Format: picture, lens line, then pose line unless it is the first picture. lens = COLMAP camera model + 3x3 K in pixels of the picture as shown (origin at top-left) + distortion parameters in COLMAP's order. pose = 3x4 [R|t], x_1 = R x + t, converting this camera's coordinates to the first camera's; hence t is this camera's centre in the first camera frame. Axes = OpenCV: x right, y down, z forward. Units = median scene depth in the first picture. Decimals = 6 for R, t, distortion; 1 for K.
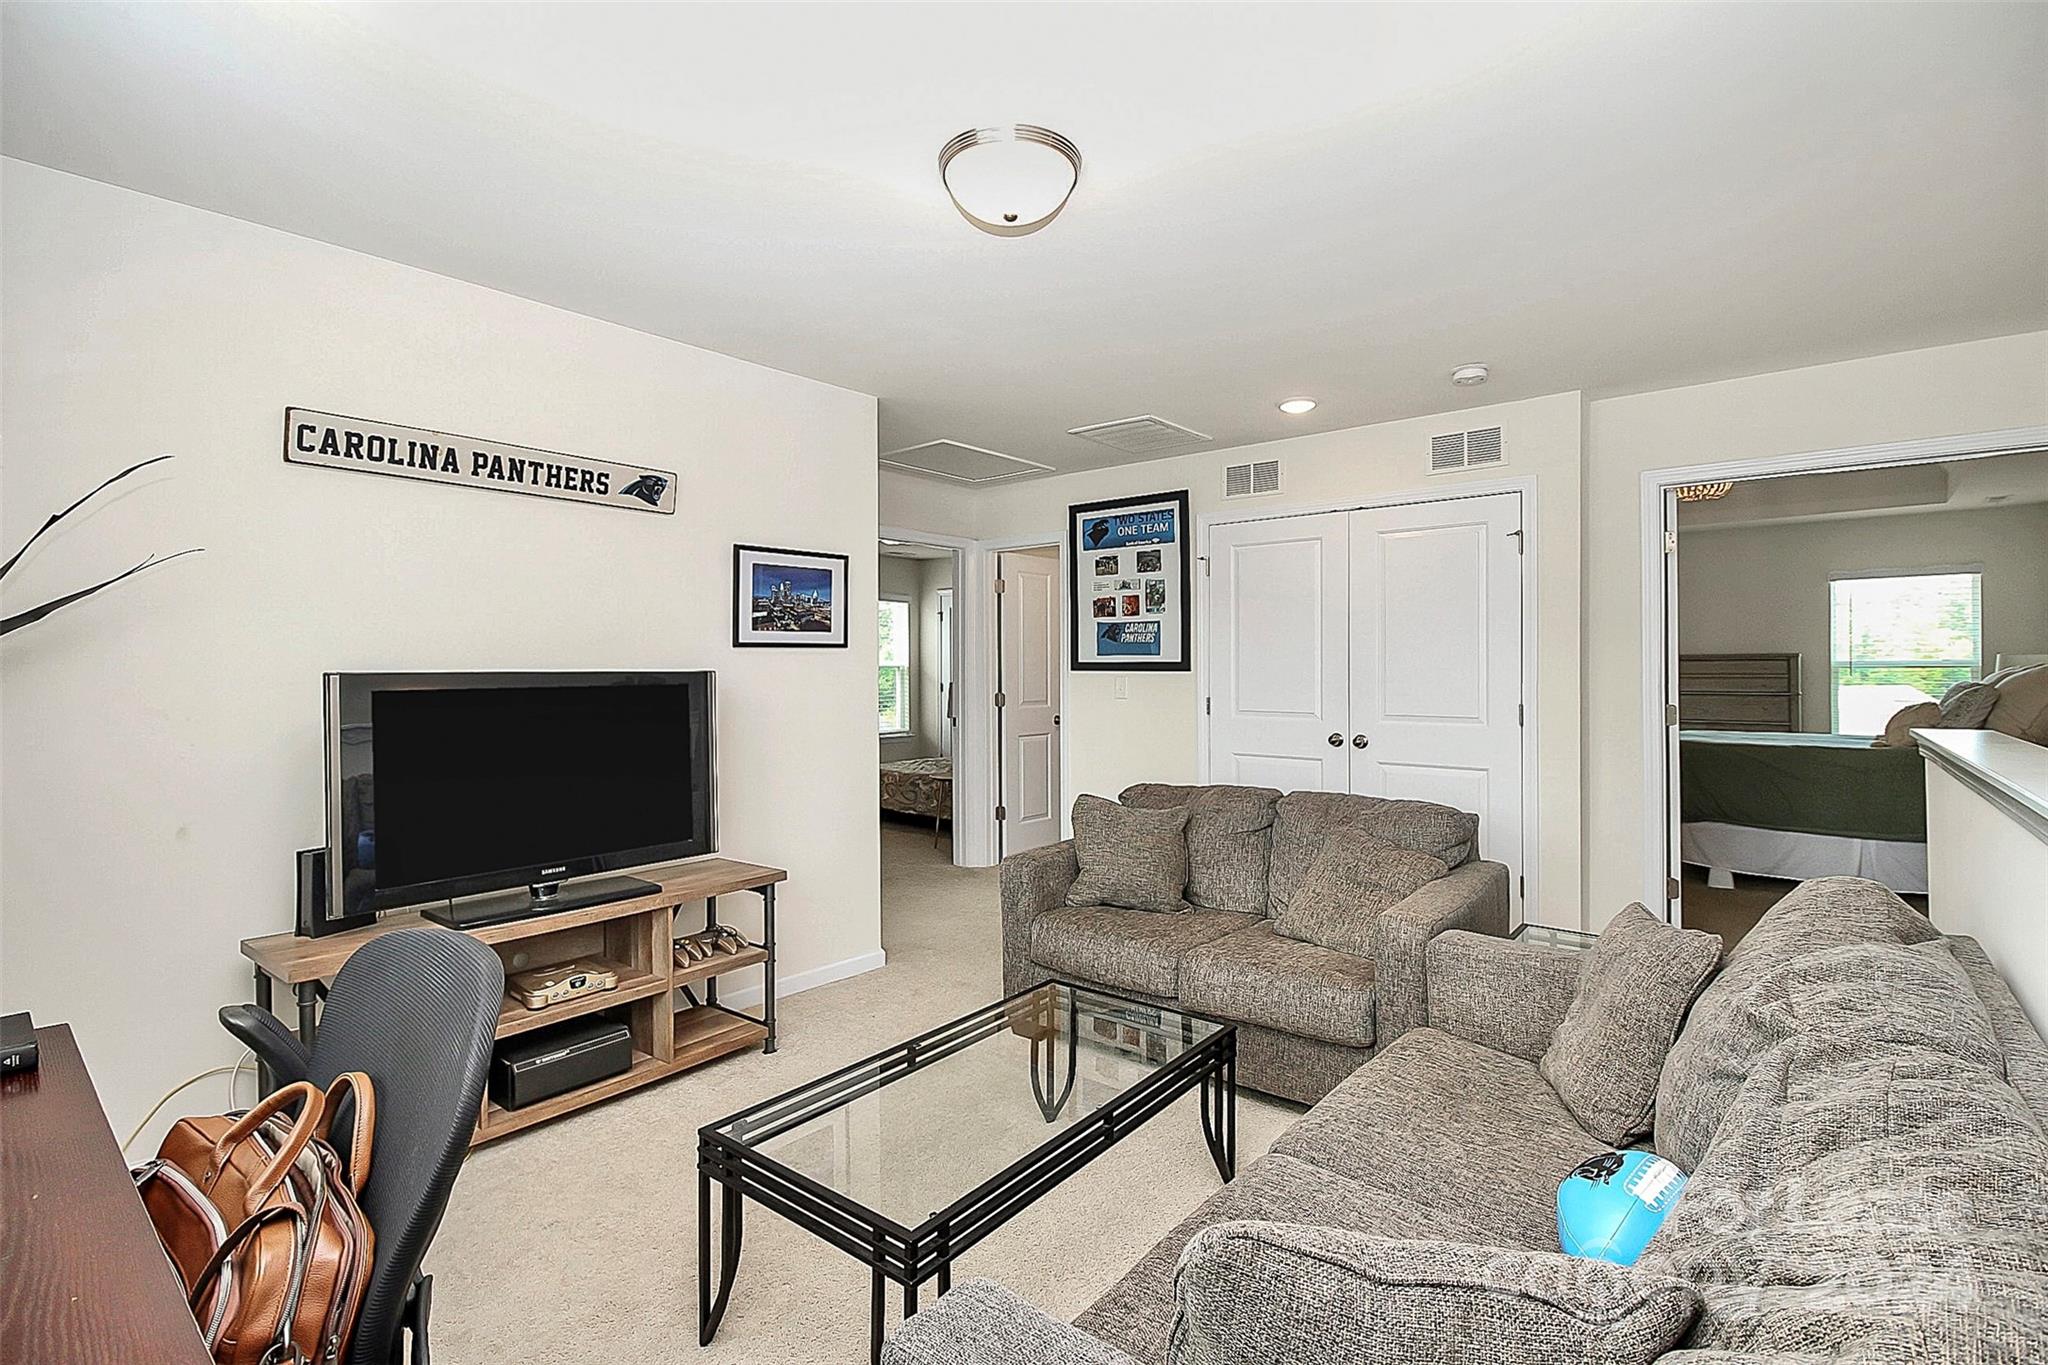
lens RADIAL K [[973.3, 0, 1022.4], [0, 973.3, 678.0], [0, 0, 1]] dist [-0.003602, -0.000685]
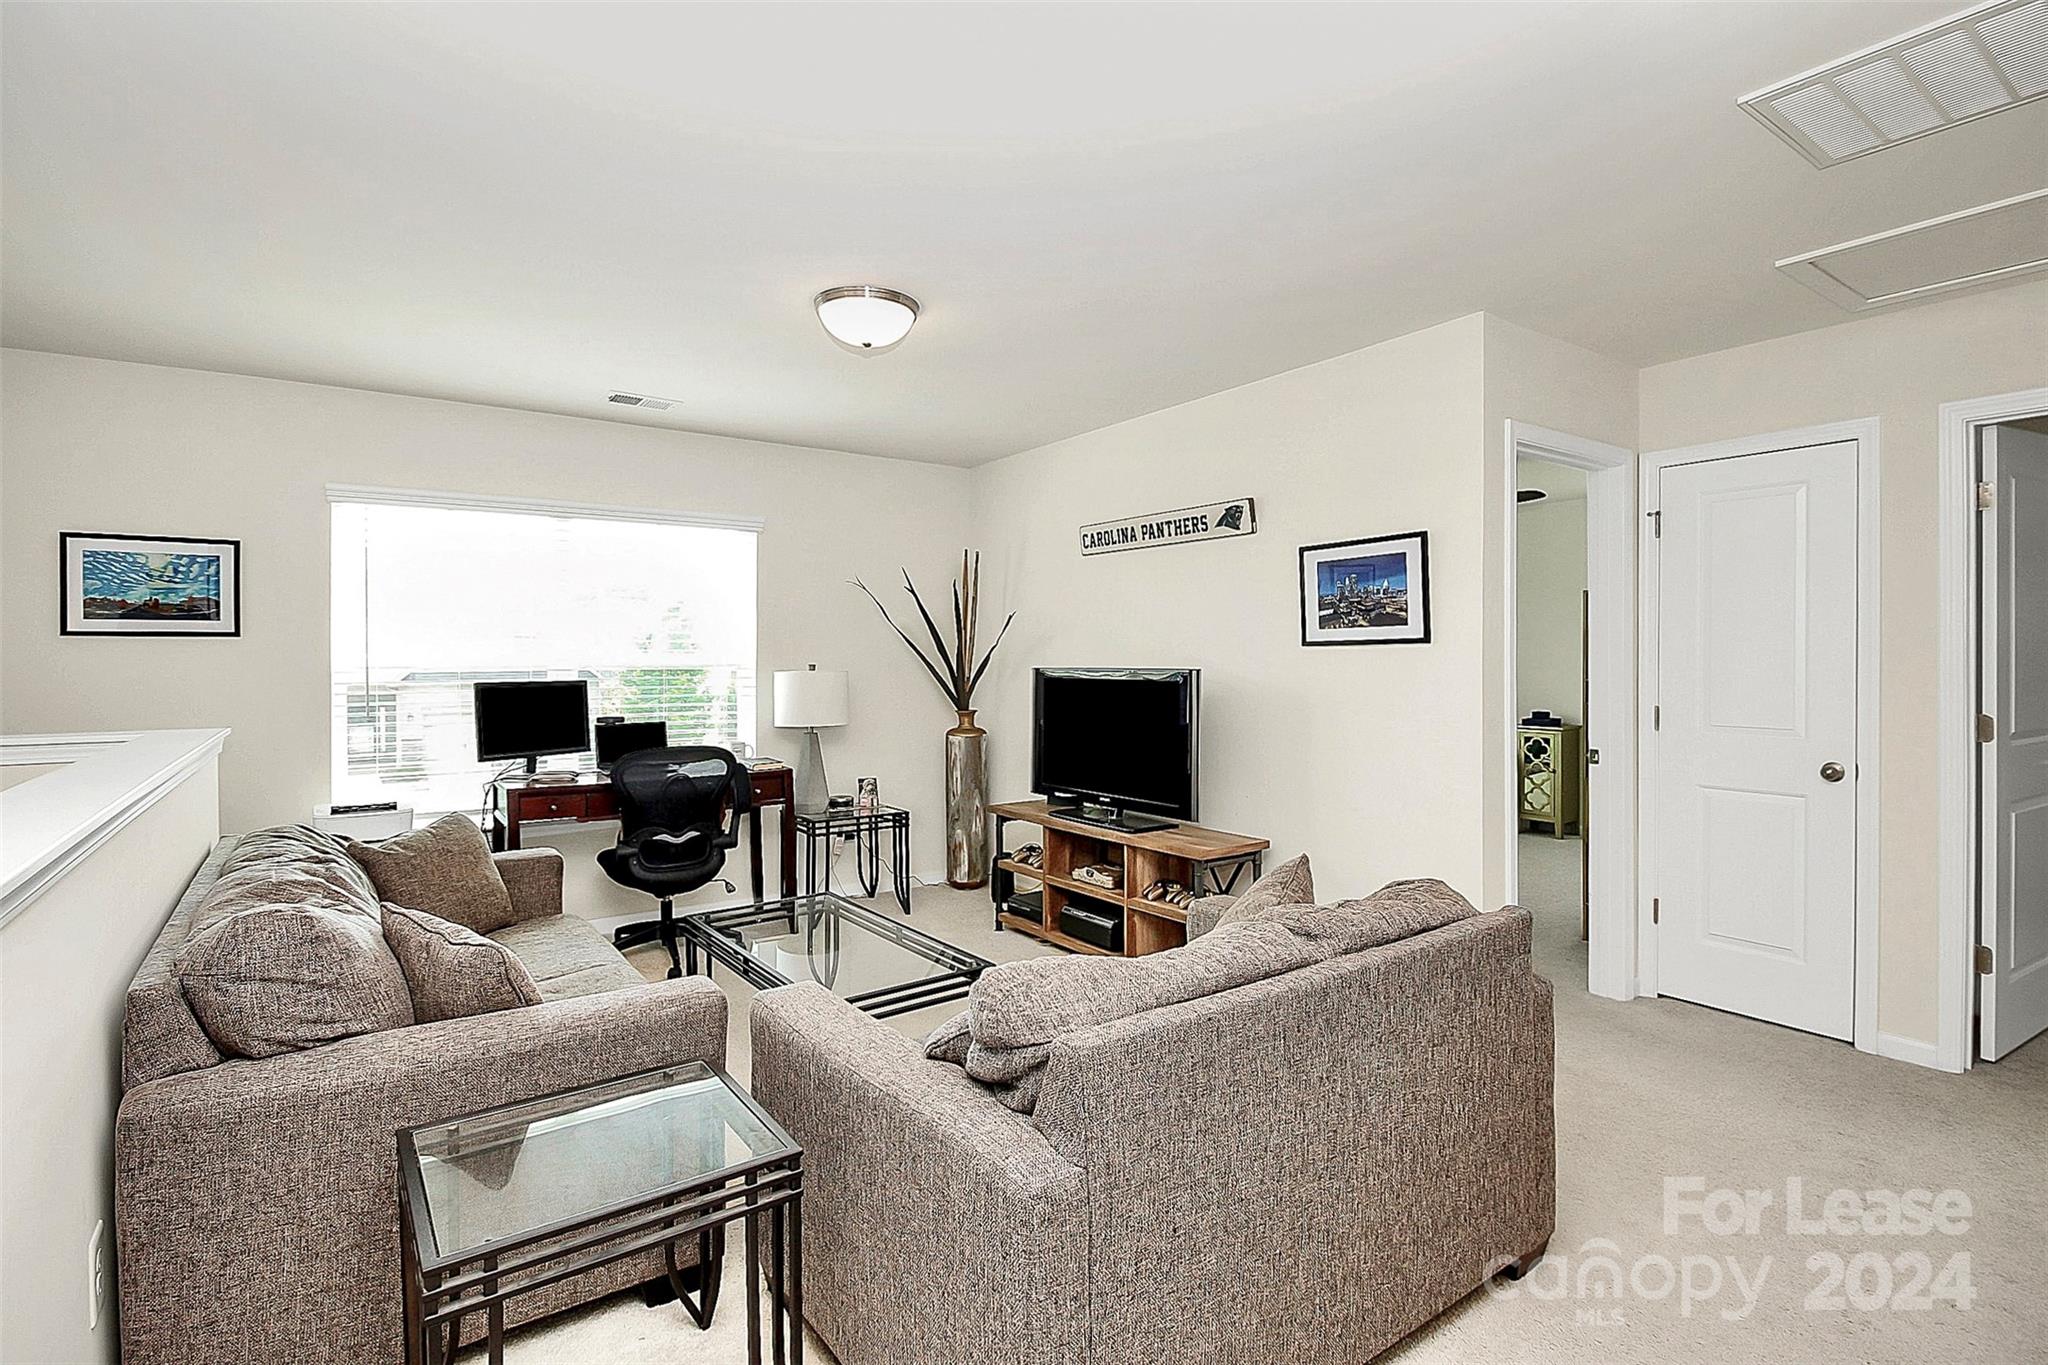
lens RADIAL K [[973.3, 0, 1020.4], [0, 973.3, 668.9], [0, 0, 1]] dist [-0.003602, -0.000685]
pose [[-0.256560, 0.015817, -0.966399, 0.778549], [-0.001329, 0.999859, 0.016718, -0.024171], [0.966527, 0.005574, -0.256503, 0.964603]]
